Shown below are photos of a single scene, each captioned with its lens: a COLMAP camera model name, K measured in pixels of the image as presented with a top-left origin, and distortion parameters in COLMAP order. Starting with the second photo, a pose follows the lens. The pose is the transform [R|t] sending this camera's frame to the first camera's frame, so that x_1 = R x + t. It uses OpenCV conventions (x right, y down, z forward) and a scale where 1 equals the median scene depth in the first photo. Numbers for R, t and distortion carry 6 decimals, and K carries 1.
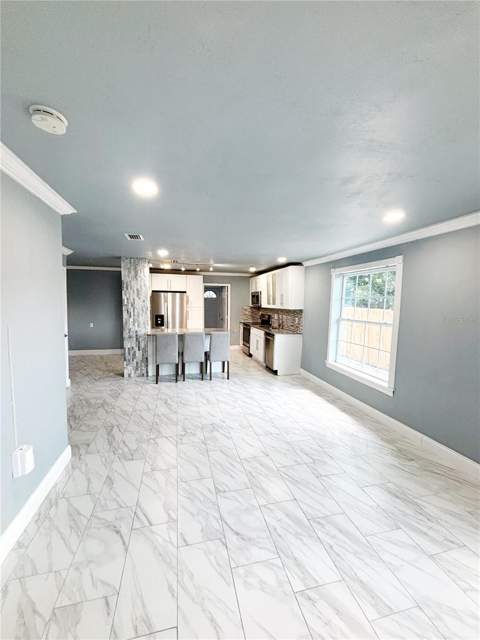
lens RADIAL K [[254.9, 0, 240.0], [0, 254.9, 320.0], [0, 0, 1]] dist [0.053137, 0.000056]
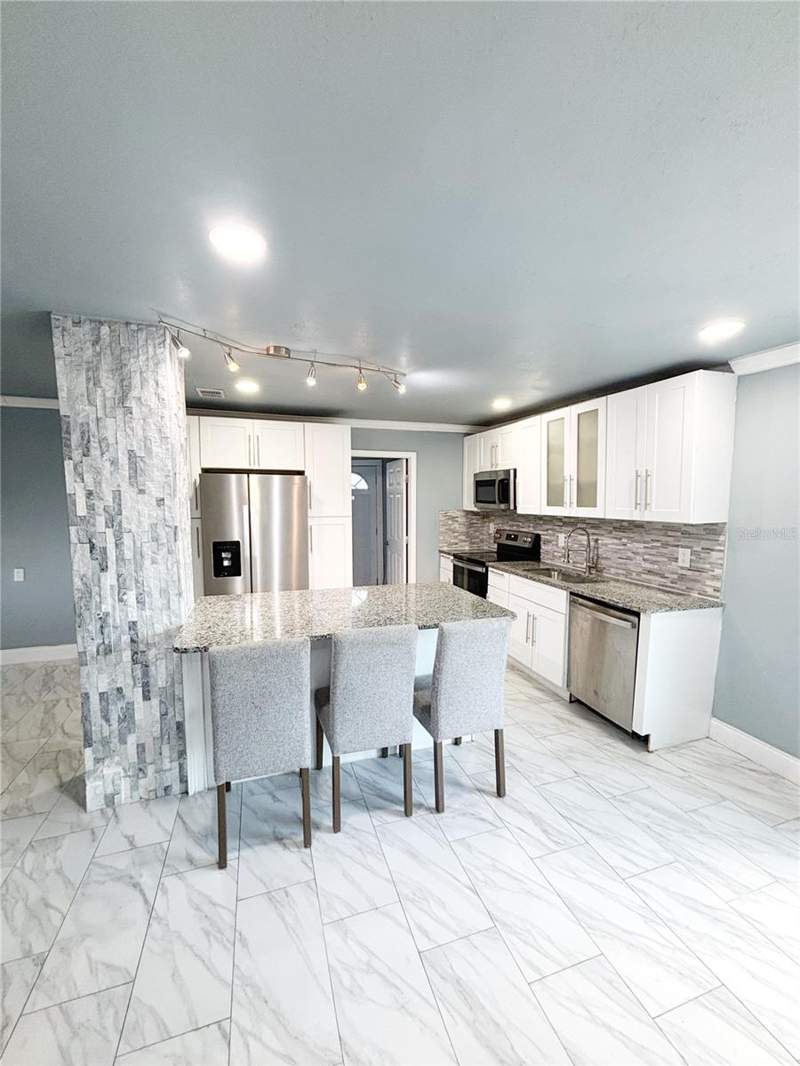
lens RADIAL K [[427.4, 0, 399.1], [0, 427.4, 535.0], [0, 0, 1]] dist [-0.000445, 0.001234]
pose [[0.996849, -0.018994, 0.077012, -0.175579], [0.017816, 0.999714, 0.015964, -0.043552], [-0.077293, -0.014541, 0.996902, 0.564763]]
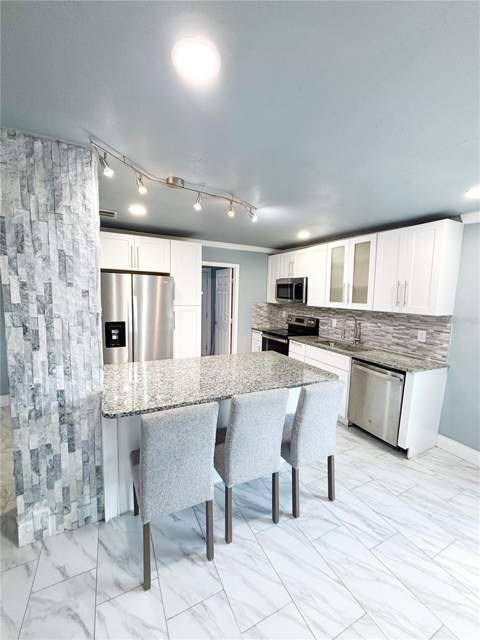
lens RADIAL K [[257.0, 0, 239.6], [0, 257.0, 320.8], [0, 0, 1]] dist [0.004607, -0.000056]
pose [[0.974376, -0.008771, 0.224754, -0.261070], [0.000208, 0.999274, 0.038095, -0.051889], [-0.224925, -0.037073, 0.973671, 0.650750]]
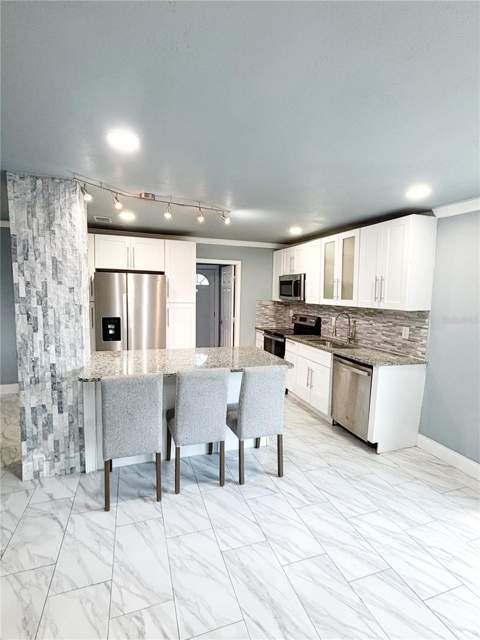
lens RADIAL K [[308.2, 0, 240.1], [0, 308.2, 321.4], [0, 0, 1]] dist [-0.001184, -0.000154]
pose [[0.995659, 0.000284, 0.093073, -0.157334], [-0.002455, 0.999728, 0.023212, -0.035627], [-0.093041, -0.023340, 0.995389, 0.495109]]
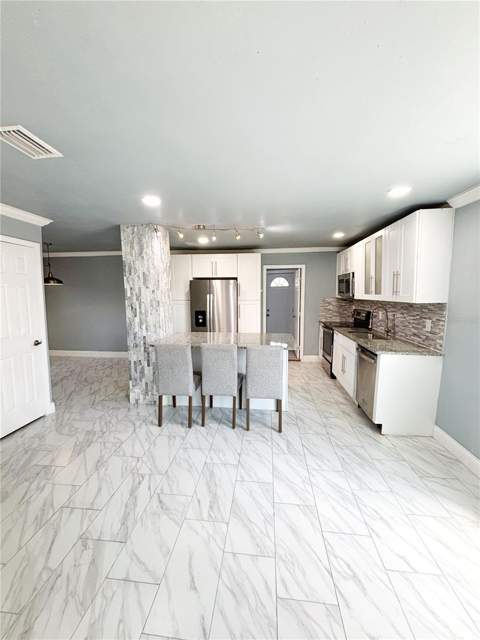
lens RADIAL K [[262.7, 0, 240.7], [0, 262.7, 320.7], [0, 0, 1]] dist [0.000811, 0.000267]
pose [[0.940978, 0.019056, -0.337931, 0.058562], [-0.008097, 0.999395, 0.033811, -0.023482], [0.338371, -0.029079, 0.940563, 0.442978]]
